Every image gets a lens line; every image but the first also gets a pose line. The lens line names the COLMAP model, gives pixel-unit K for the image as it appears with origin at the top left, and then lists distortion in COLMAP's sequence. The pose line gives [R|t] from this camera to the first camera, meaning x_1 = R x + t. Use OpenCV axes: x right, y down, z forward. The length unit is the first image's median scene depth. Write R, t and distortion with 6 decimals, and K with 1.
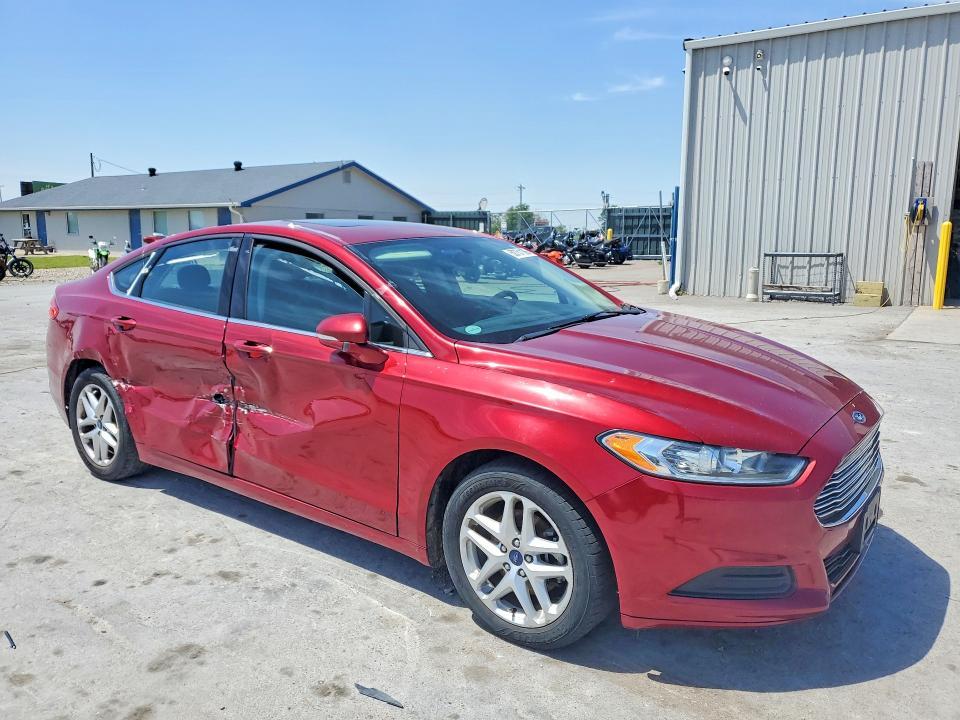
lens RADIAL K [[758.8, 0, 459.8], [0, 758.8, 345.3], [0, 0, 1]] dist [0.018439, -0.001778]
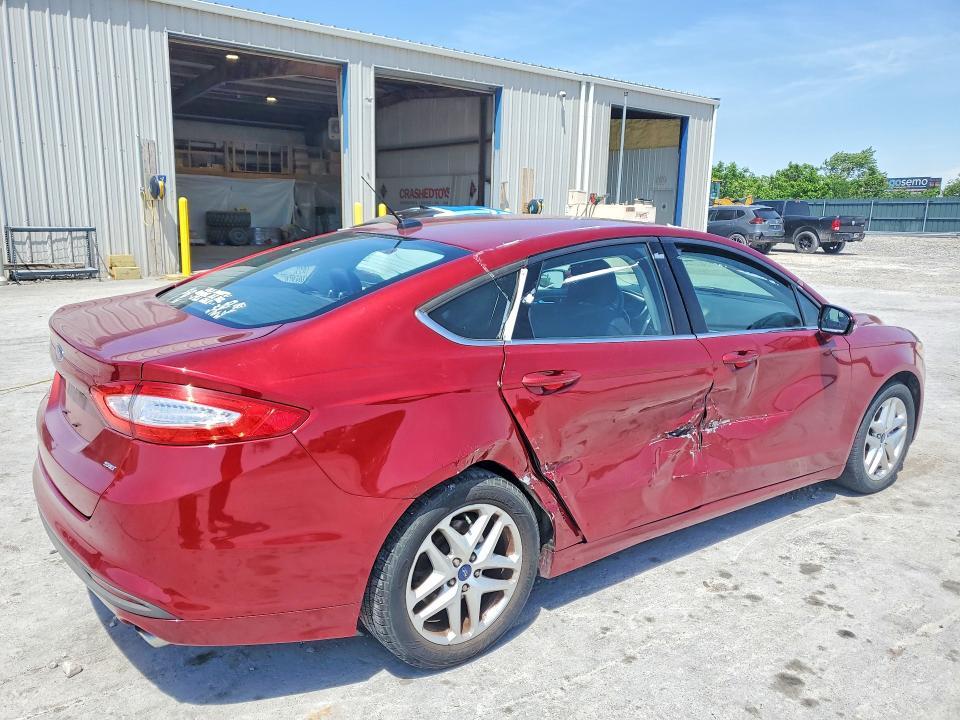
lens RADIAL K [[758.8, 0, 484.0], [0, 758.8, 364.5], [0, 0, 1]] dist [0.018439, -0.001778]
pose [[0.259183, -0.191481, 0.946657, -1.014619], [0.123465, 0.978677, 0.164155, -0.148495], [-0.957904, 0.074332, 0.277298, 0.837072]]
